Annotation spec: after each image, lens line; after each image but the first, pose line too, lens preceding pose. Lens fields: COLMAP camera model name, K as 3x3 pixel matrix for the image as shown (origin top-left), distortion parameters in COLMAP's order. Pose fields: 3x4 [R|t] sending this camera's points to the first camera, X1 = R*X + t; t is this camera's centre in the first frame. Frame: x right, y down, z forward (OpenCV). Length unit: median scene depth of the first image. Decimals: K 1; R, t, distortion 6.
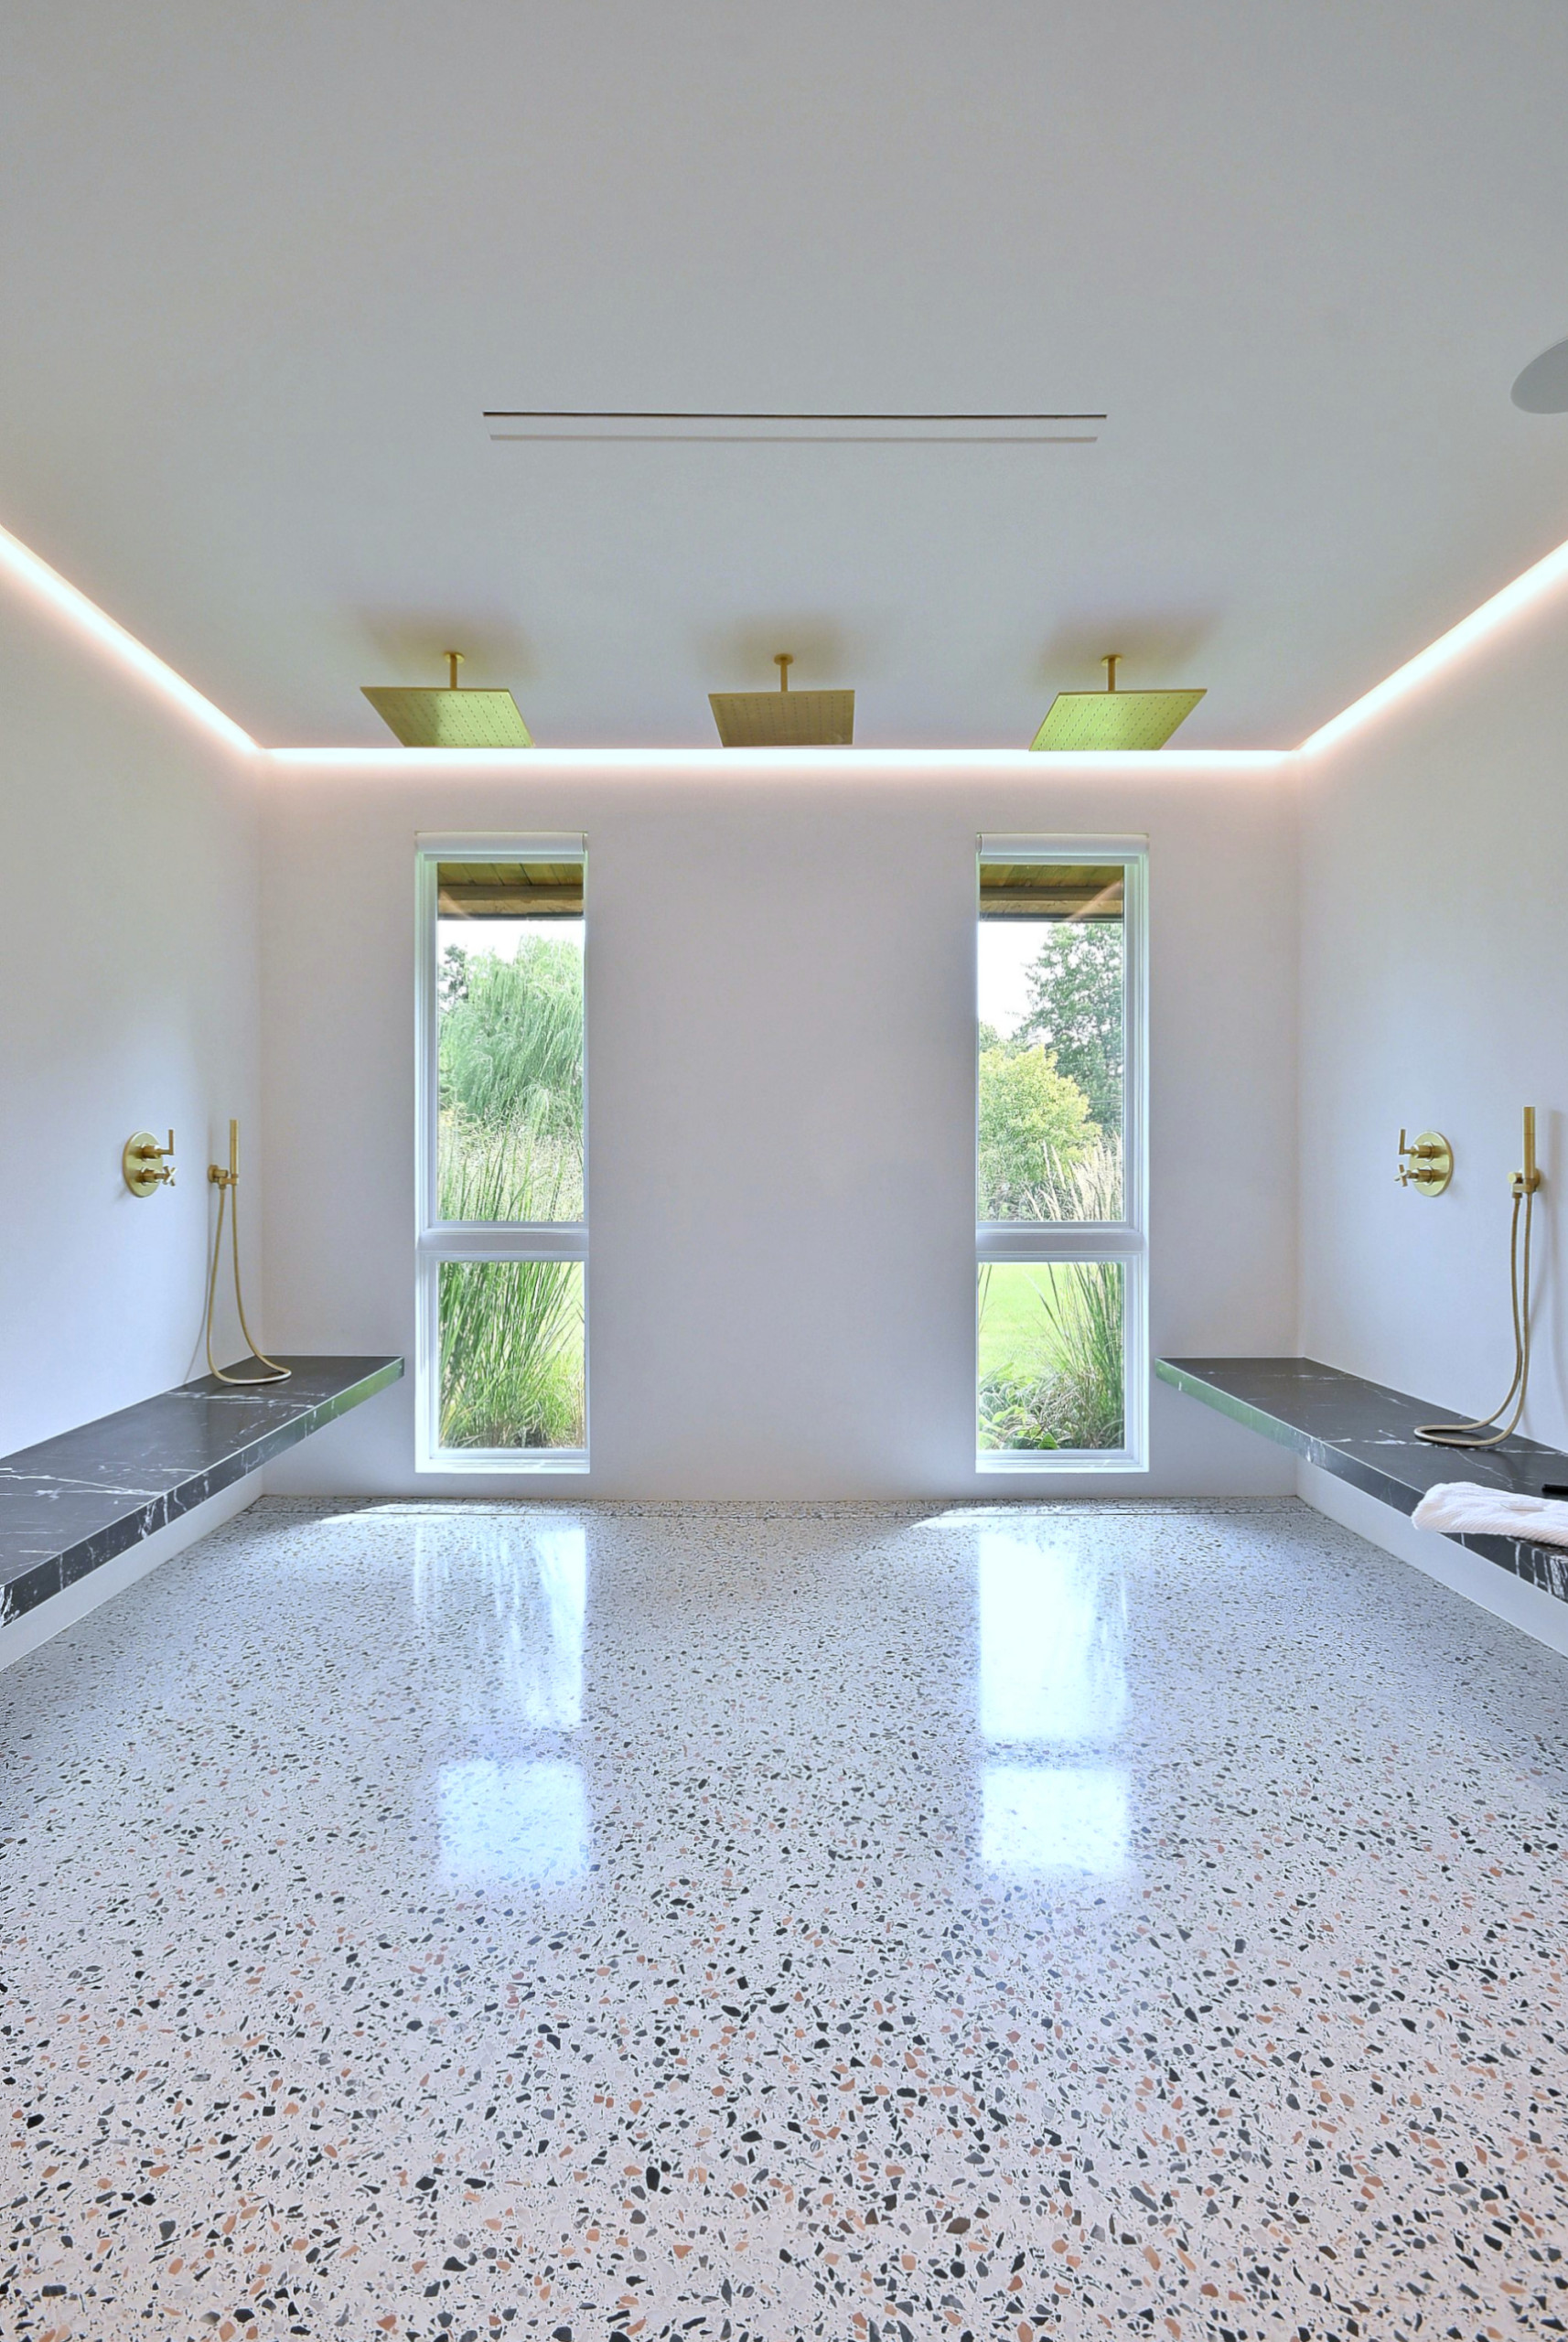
lens RADIAL K [[1076.2, 0, 761.1], [0, 1076.2, 1156.5], [0, 0, 1]] dist [0.007076, -0.007015]
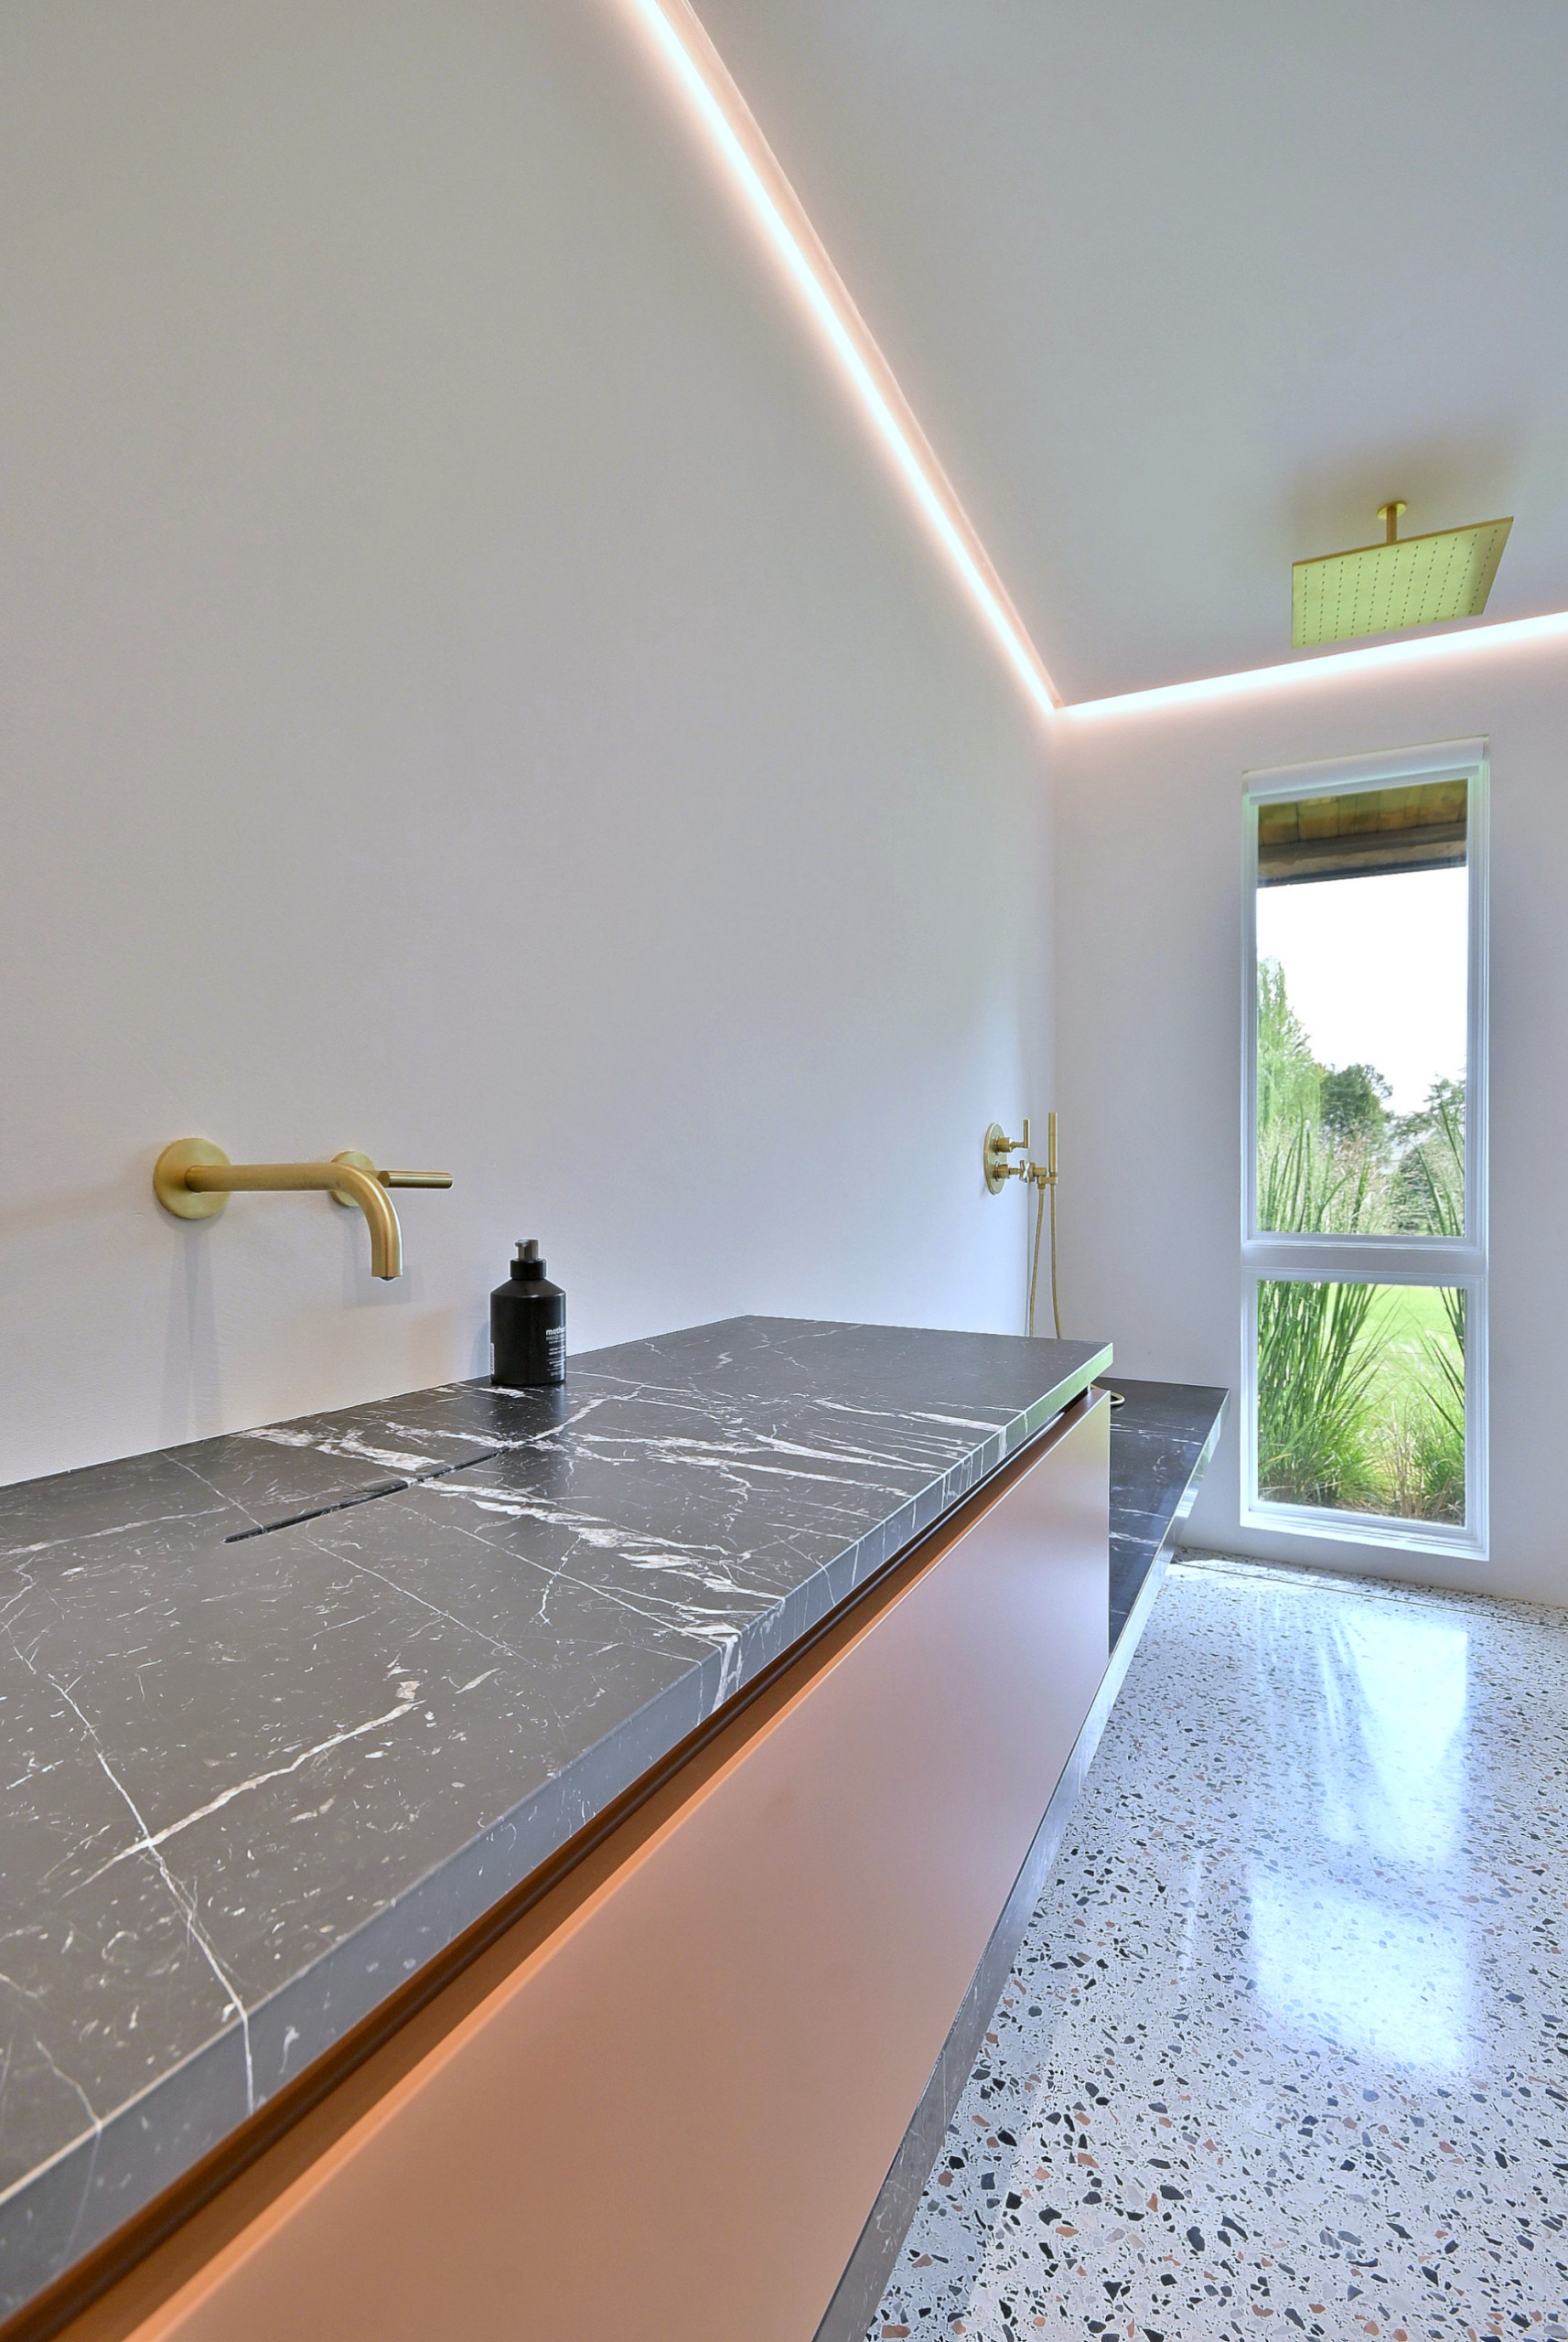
lens RADIAL K [[1057.5, 0, 782.1], [0, 1057.5, 1188.3], [0, 0, 1]] dist [0.008471, -0.002992]
pose [[0.890343, 0.009866, -0.455183, -0.318758], [-0.005085, 0.999918, 0.011727, 0.022302], [0.455262, -0.008126, 0.890320, 0.105871]]
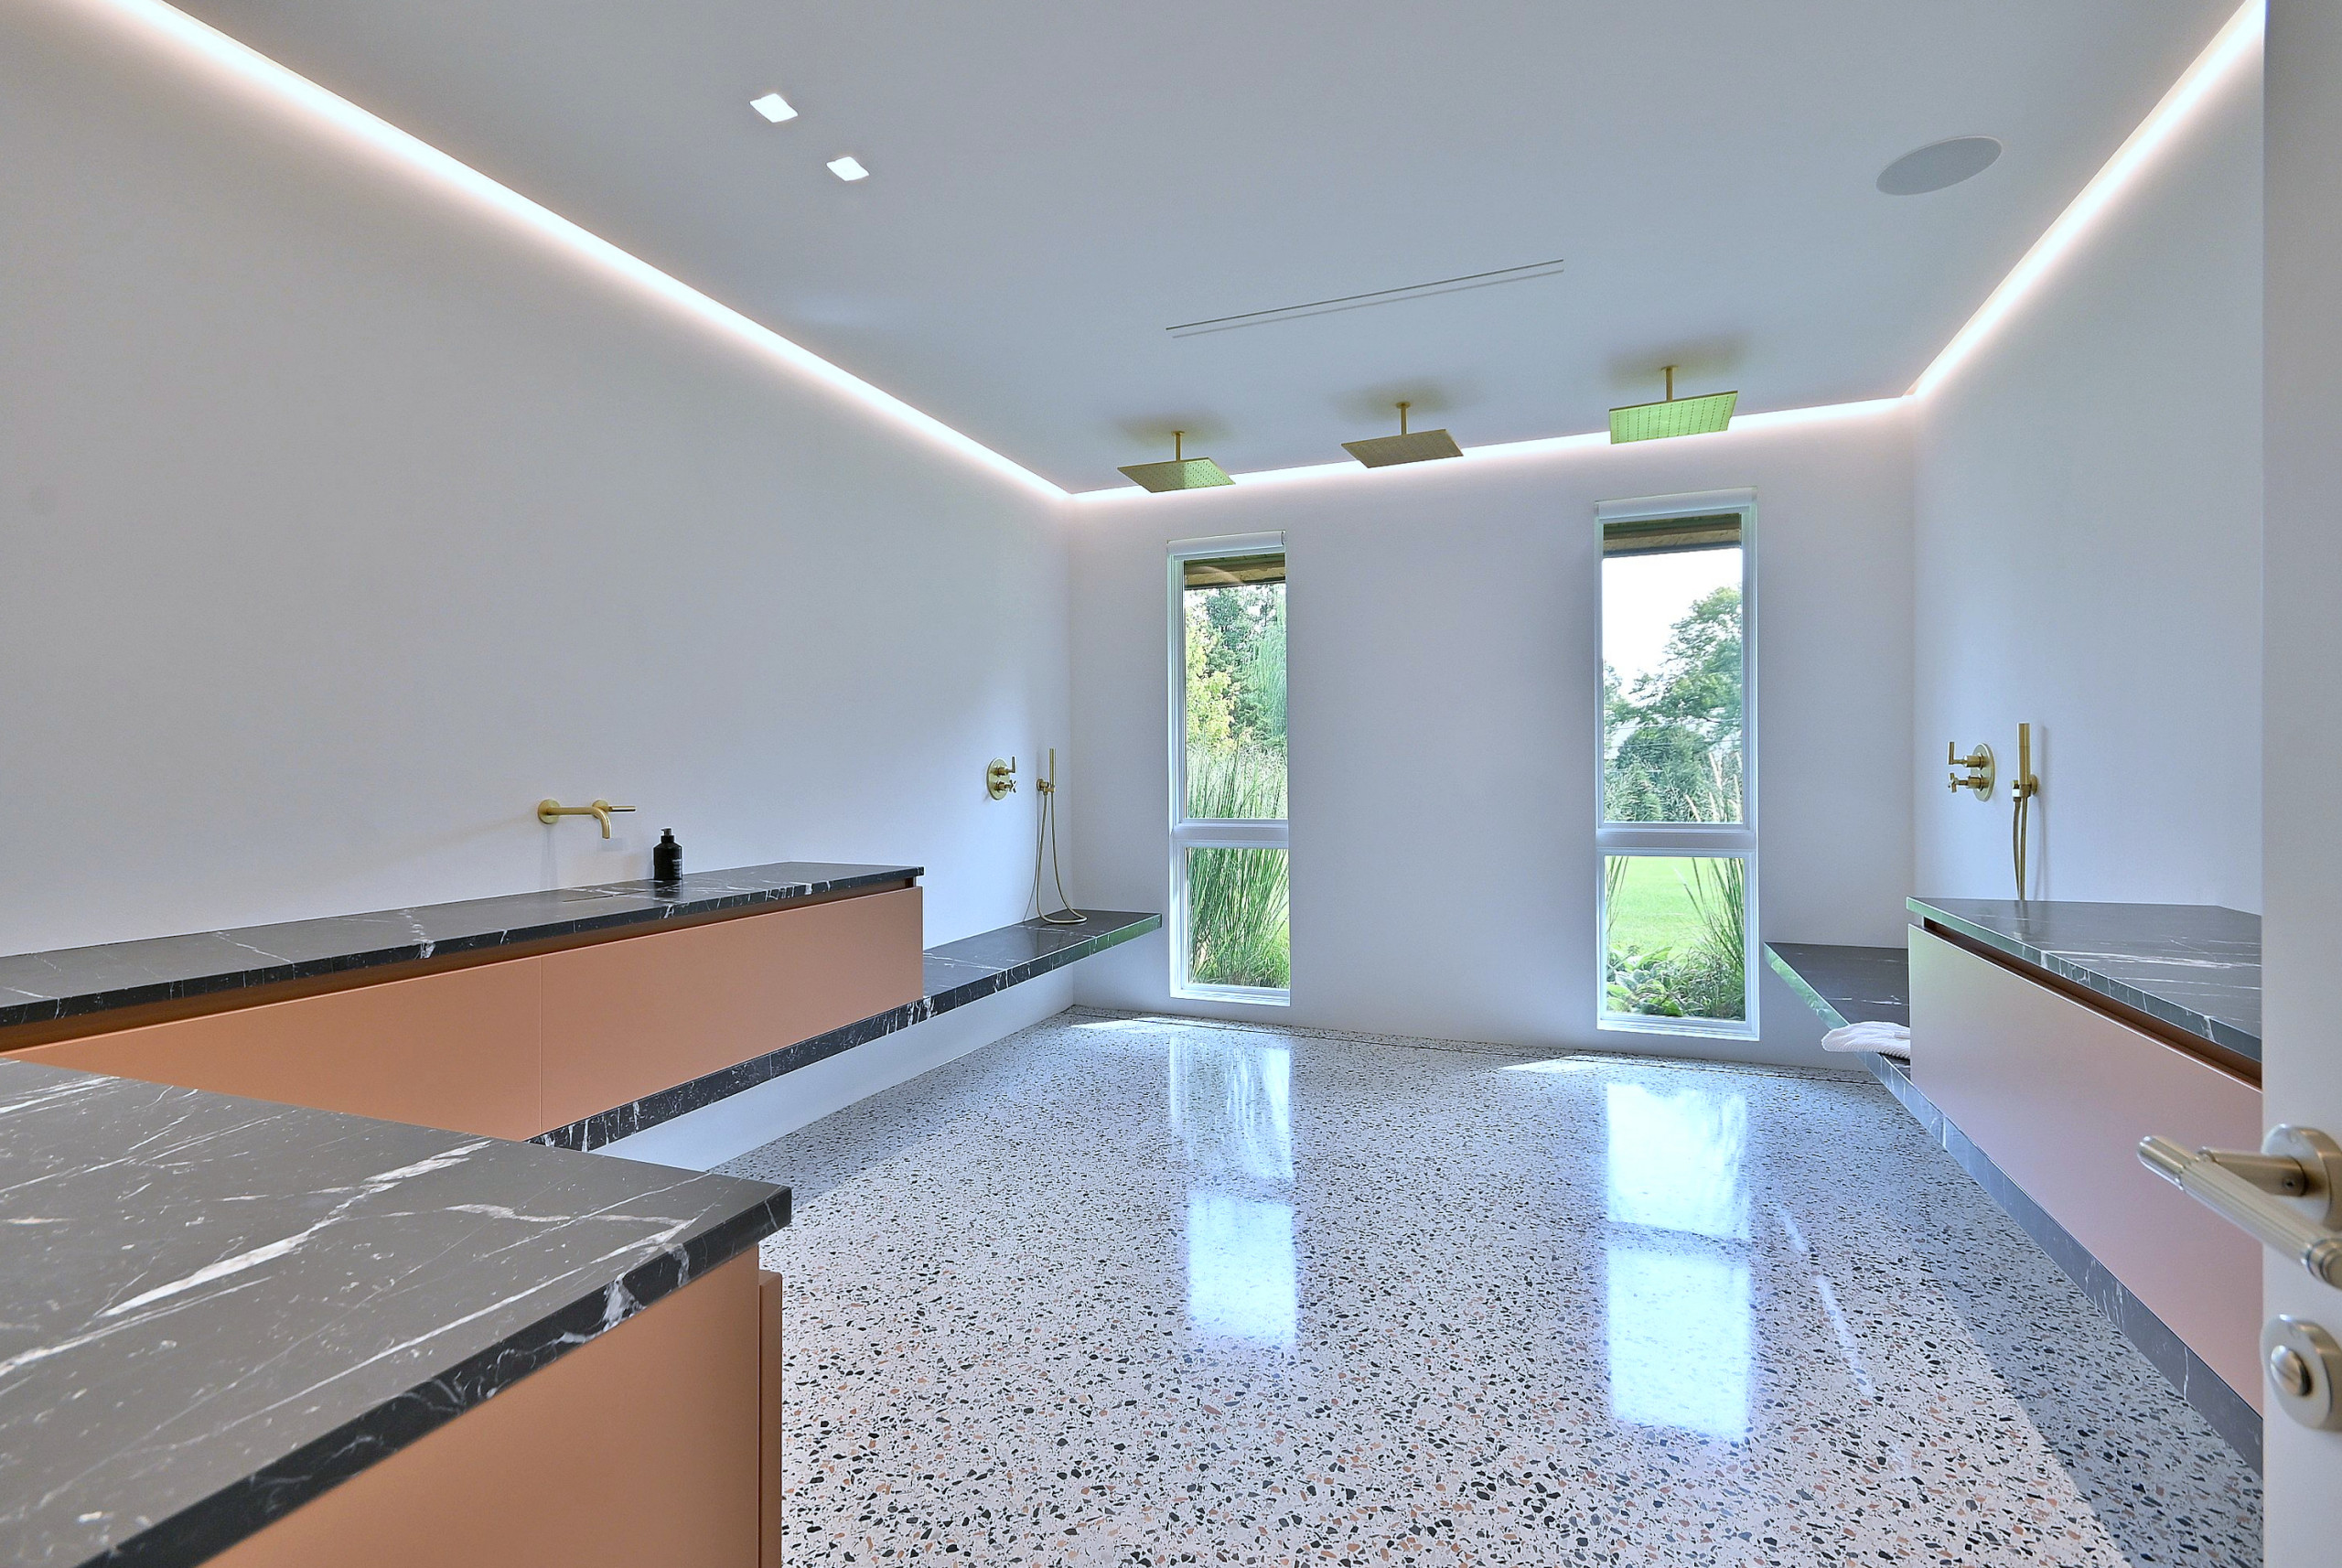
lens RADIAL K [[1057.5, 0, 1164.3], [0, 1057.5, 771.5], [0, 0, 1]] dist [0.008471, -0.002992]
pose [[0.928111, -0.006890, -0.372239, 0.232091], [0.009336, 0.999945, 0.004770, -0.008725], [0.372186, -0.007902, 0.928124, -0.352399]]
